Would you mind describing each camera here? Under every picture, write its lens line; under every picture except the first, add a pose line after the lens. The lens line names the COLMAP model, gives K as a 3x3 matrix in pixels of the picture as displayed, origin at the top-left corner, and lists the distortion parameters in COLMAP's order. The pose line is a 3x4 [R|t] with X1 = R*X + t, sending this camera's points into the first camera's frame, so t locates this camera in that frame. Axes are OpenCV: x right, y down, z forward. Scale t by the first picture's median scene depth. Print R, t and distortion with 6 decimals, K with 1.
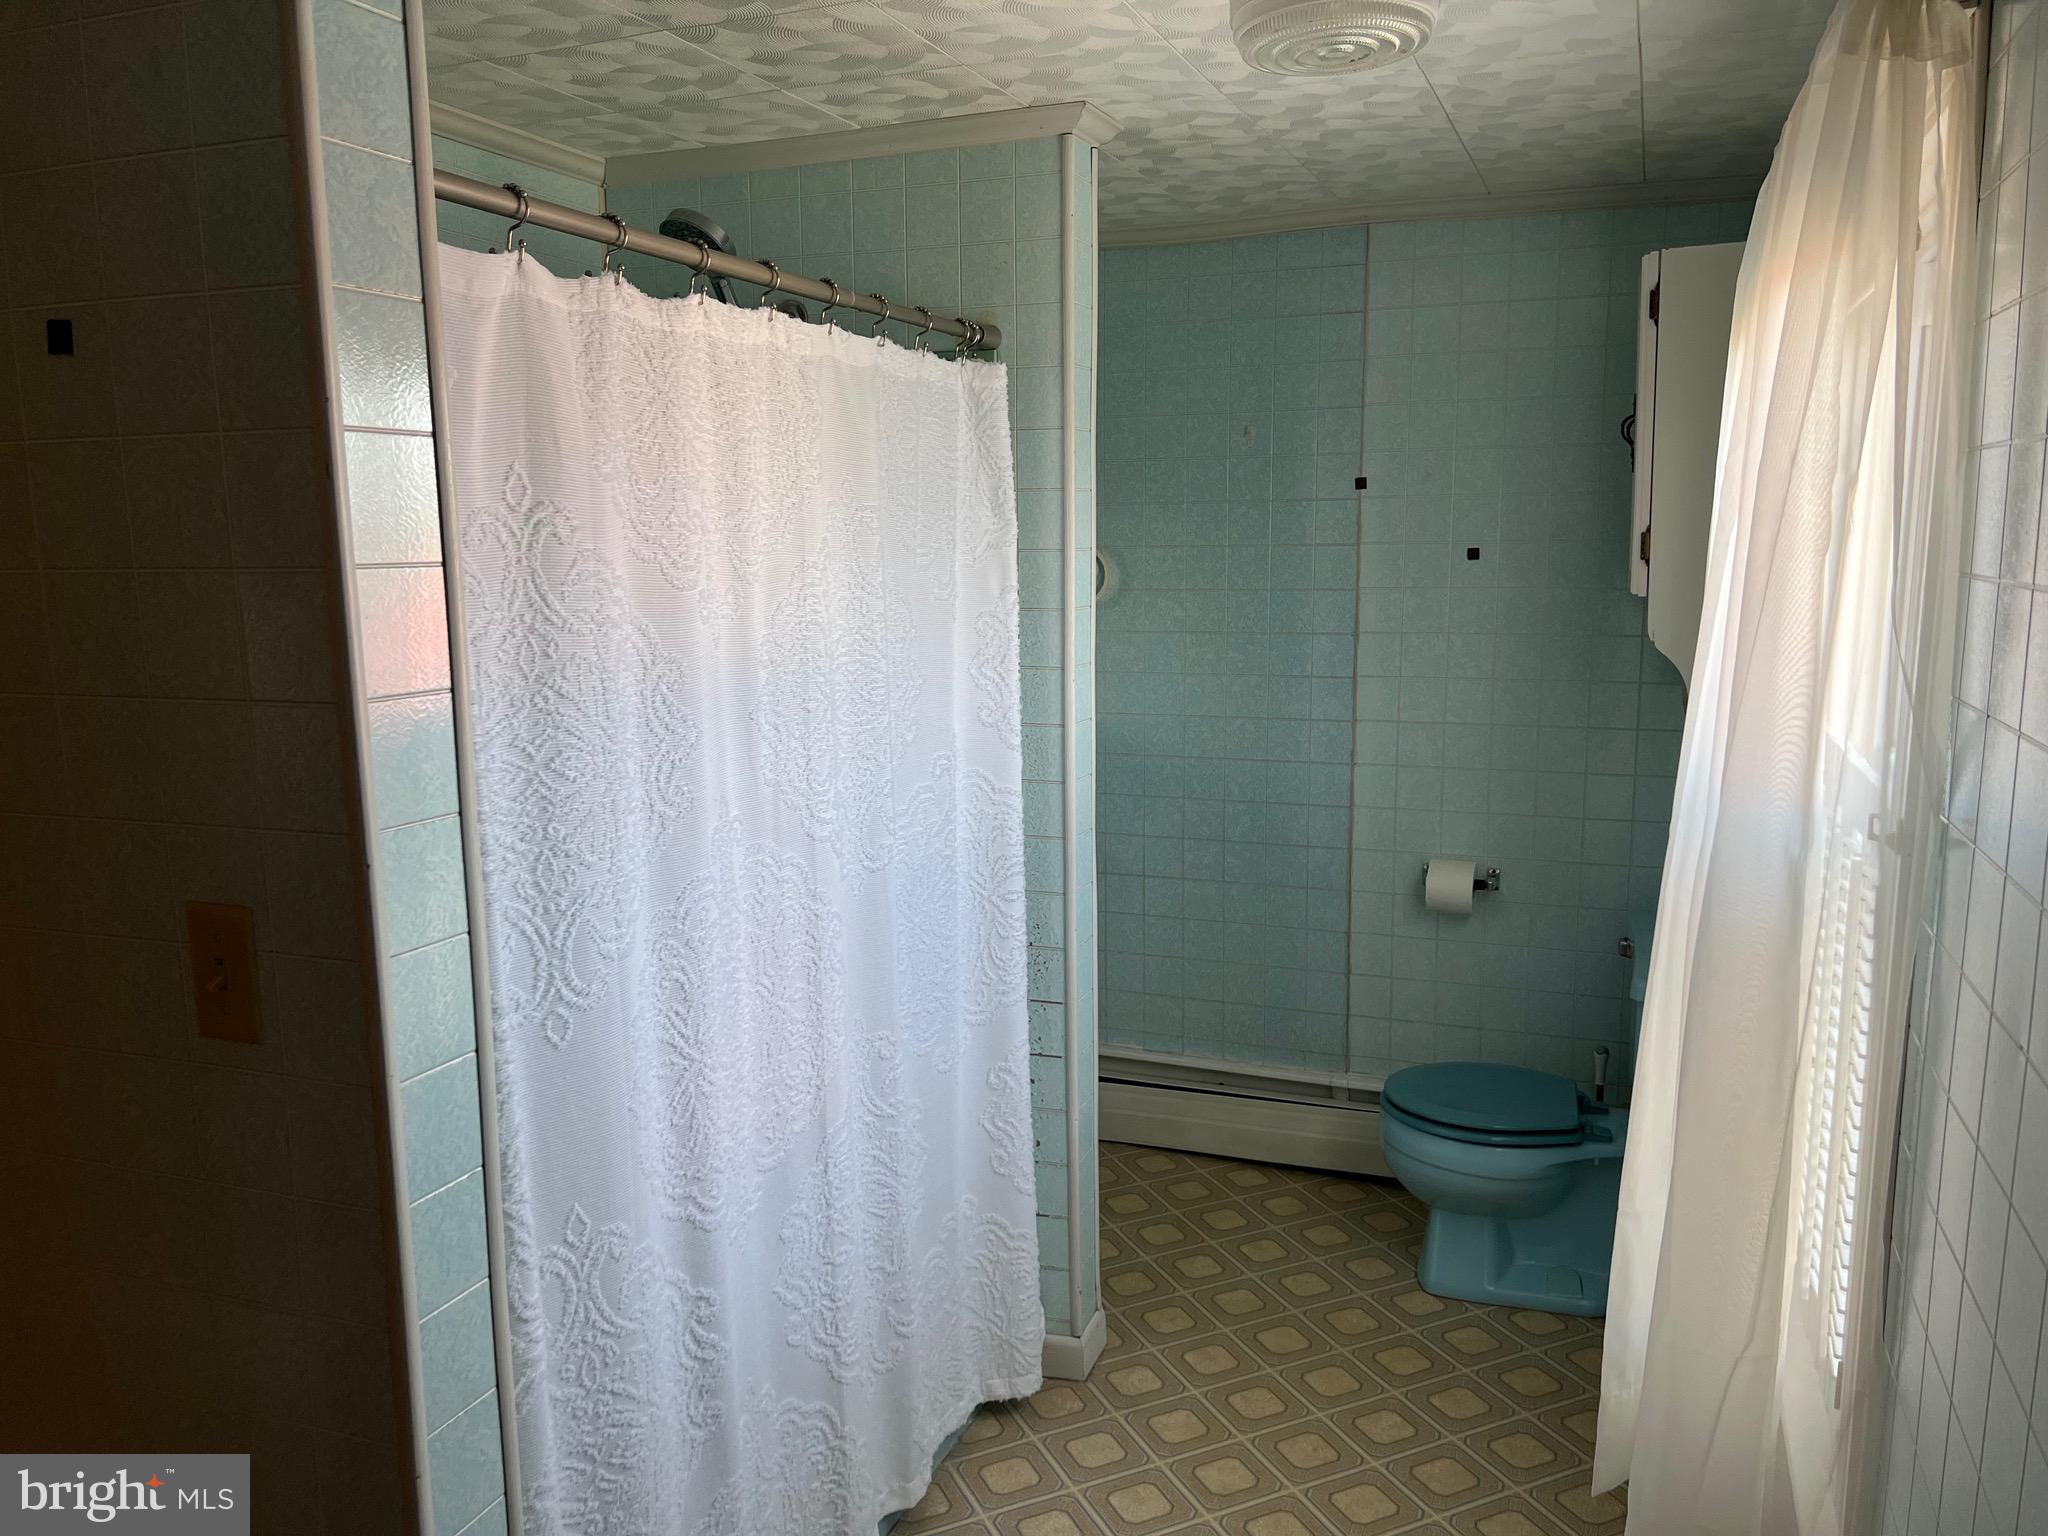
lens RADIAL K [[1534.5, 0, 1013.7], [0, 1534.5, 762.9], [0, 0, 1]] dist [0.062762, -0.076317]
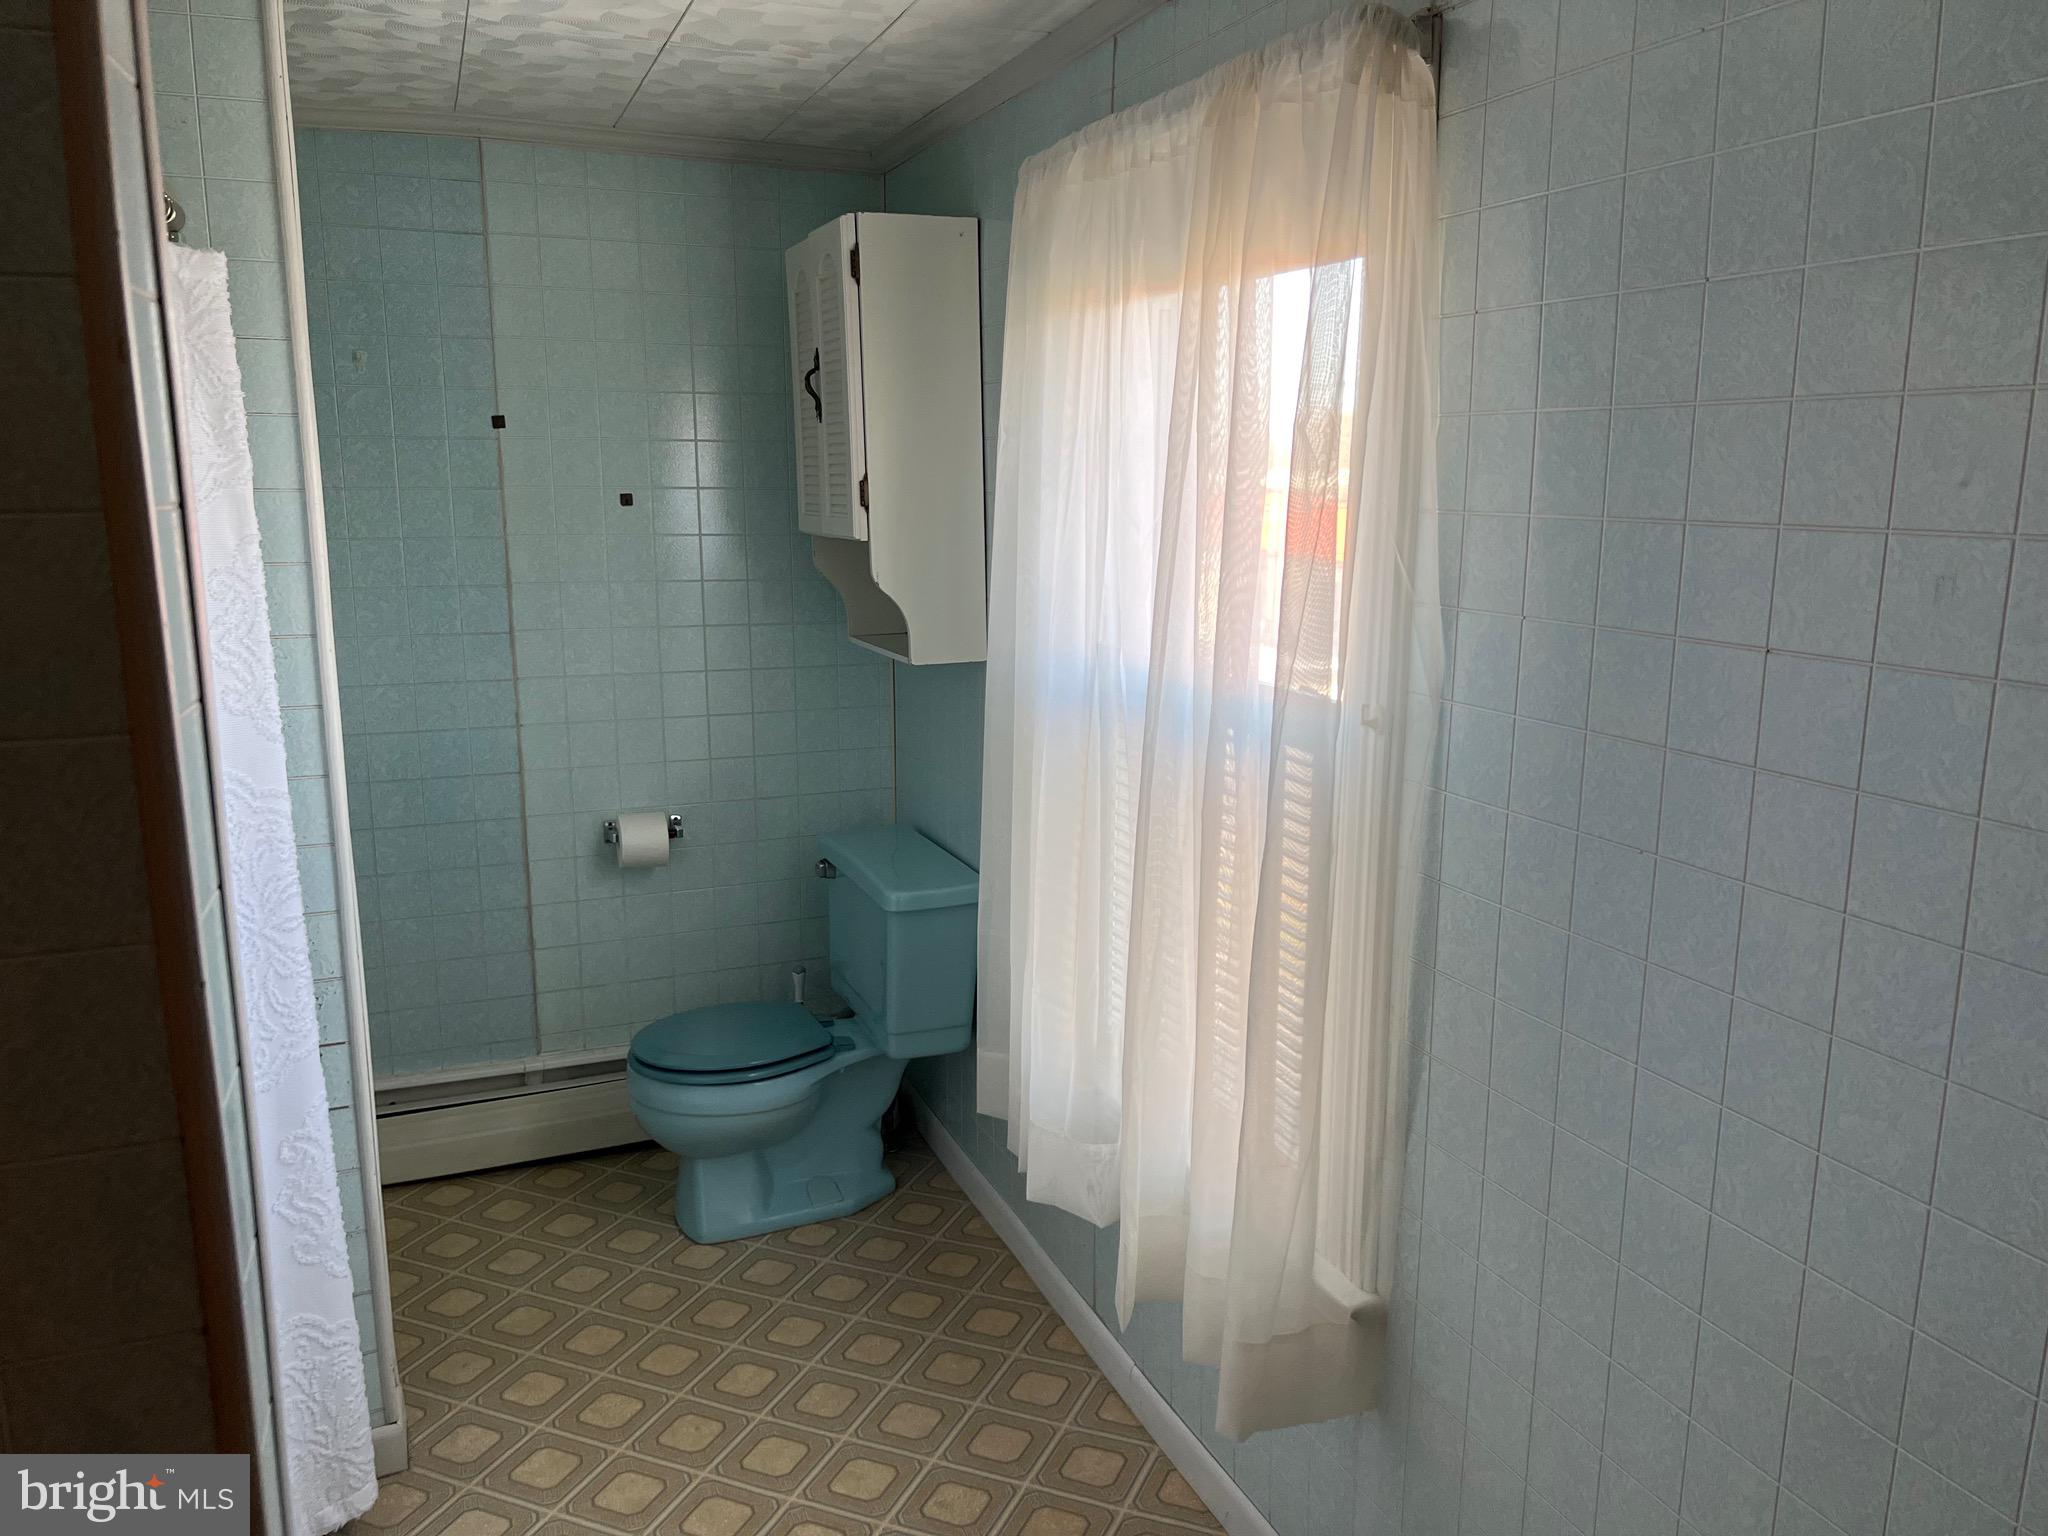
lens RADIAL K [[1534.5, 0, 1080.8], [0, 1534.5, 758.9], [0, 0, 1]] dist [0.062762, -0.076317]
pose [[0.733356, -0.112499, 0.670472, -0.193494], [0.092497, 0.993554, 0.065536, -0.011317], [-0.673523, 0.013955, 0.739035, 0.098405]]
